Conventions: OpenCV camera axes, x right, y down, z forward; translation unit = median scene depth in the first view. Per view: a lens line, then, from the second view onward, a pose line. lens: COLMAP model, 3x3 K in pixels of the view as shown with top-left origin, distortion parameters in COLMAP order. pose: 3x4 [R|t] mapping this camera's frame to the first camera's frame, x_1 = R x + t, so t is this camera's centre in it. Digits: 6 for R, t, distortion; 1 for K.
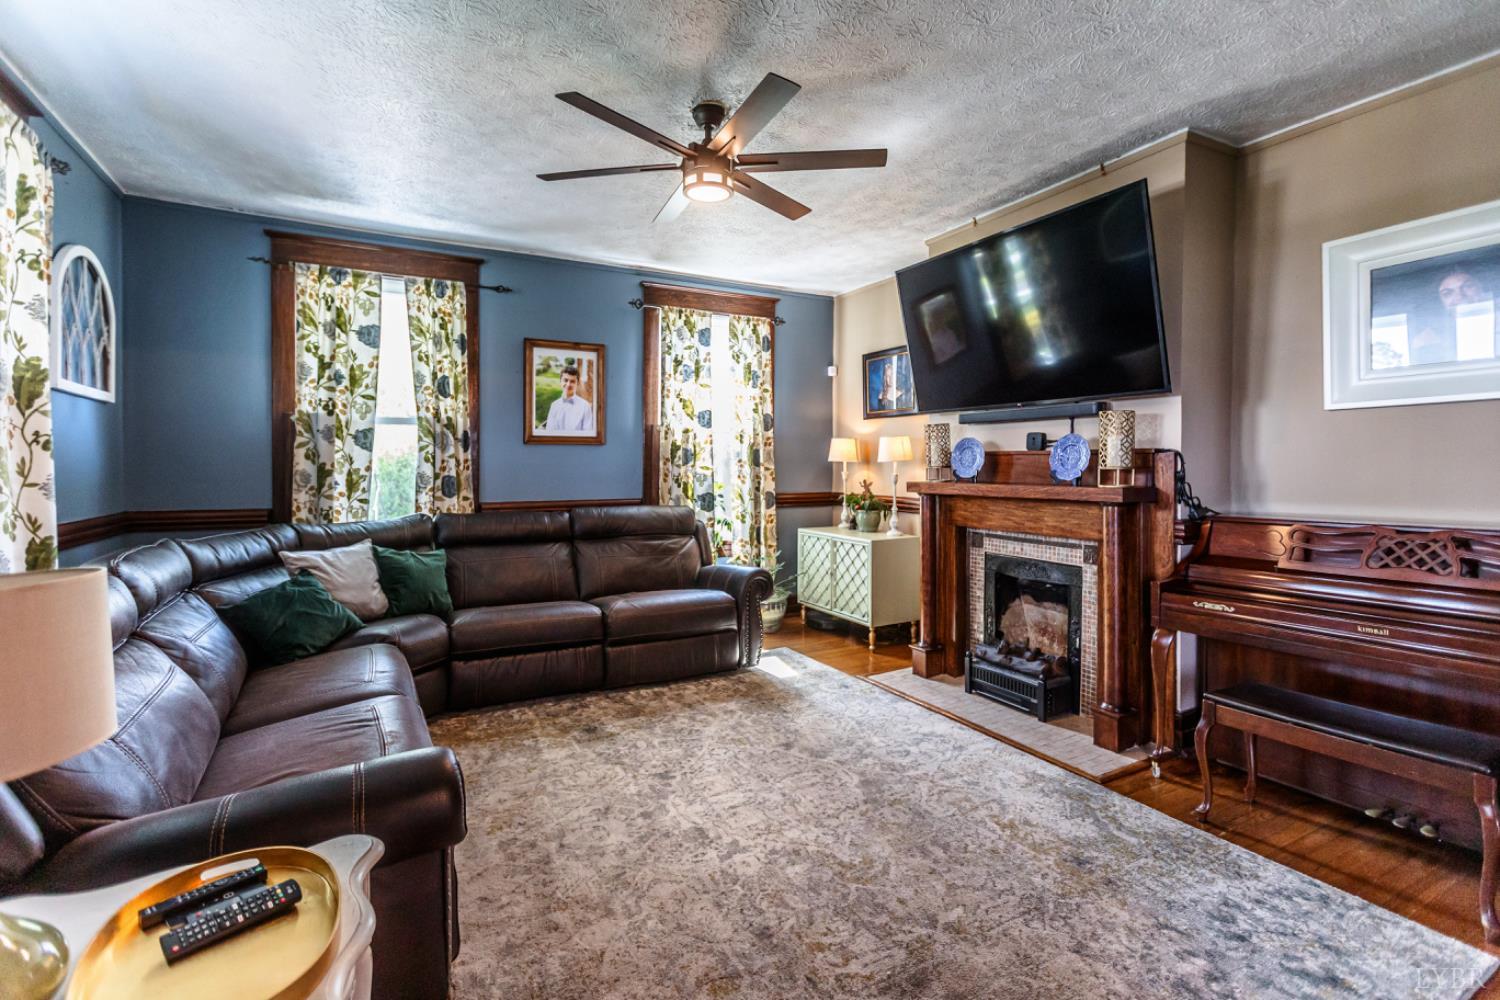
lens RADIAL K [[699.6, 0, 756.1], [0, 699.6, 463.3], [0, 0, 1]] dist [-0.000424, -0.000407]
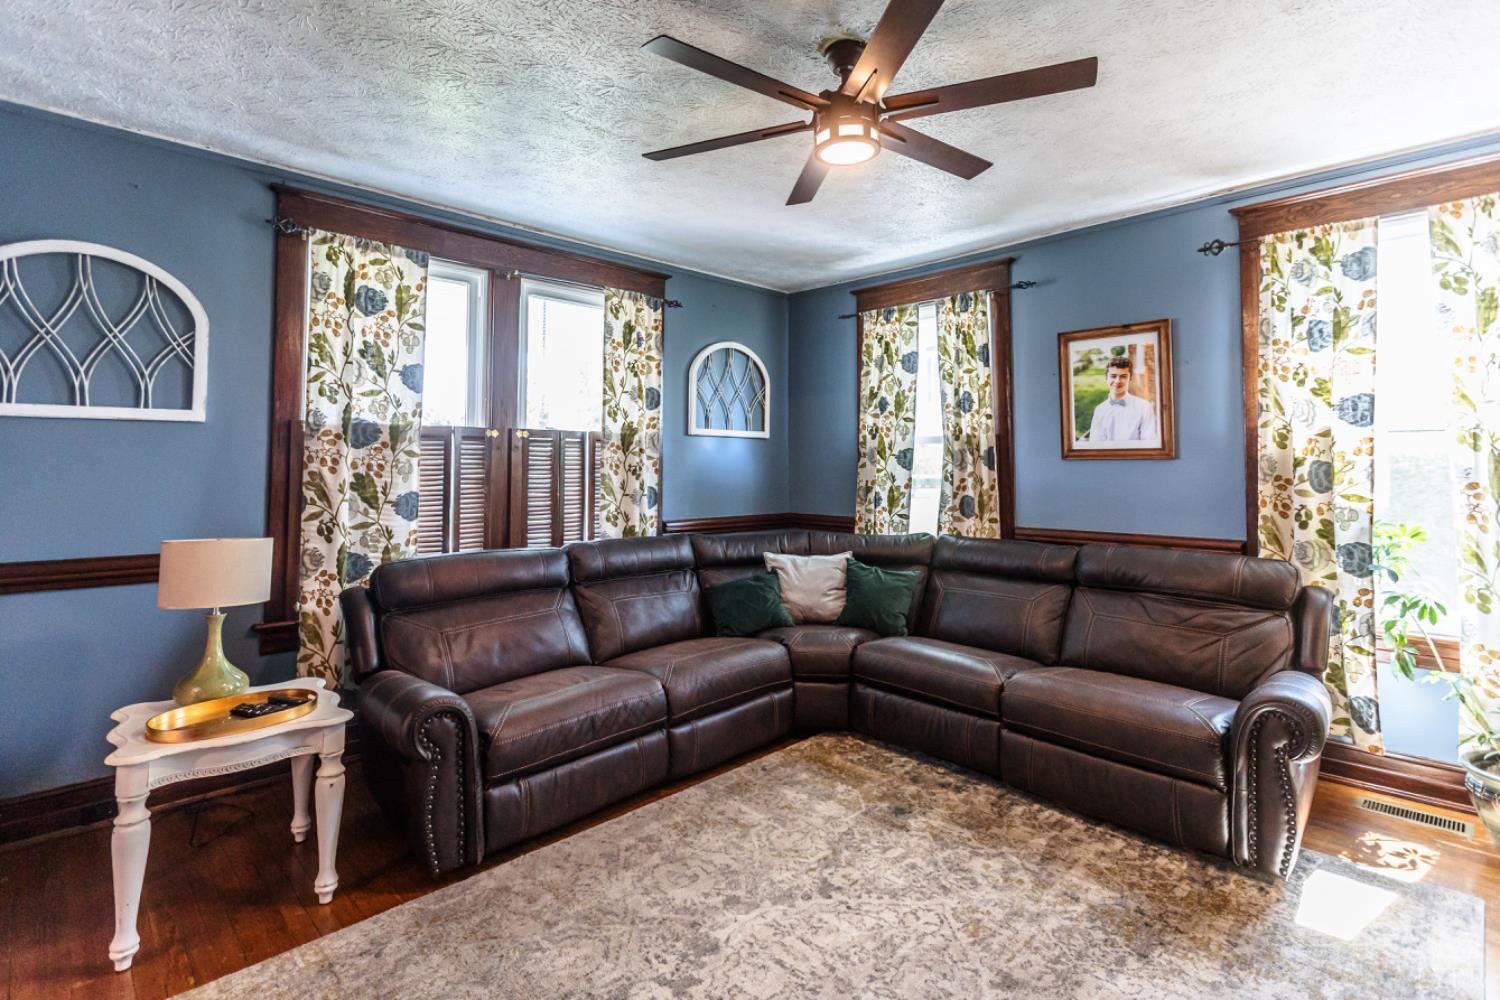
lens RADIAL K [[712.8, 0, 722.1], [0, 712.8, 426.3], [0, 0, 1]] dist [0.003692, -0.000079]
pose [[0.252259, -0.053941, -0.966155, 0.433783], [0.001410, 0.998465, -0.055376, -0.023745], [0.967659, 0.012607, 0.251948, 0.445396]]
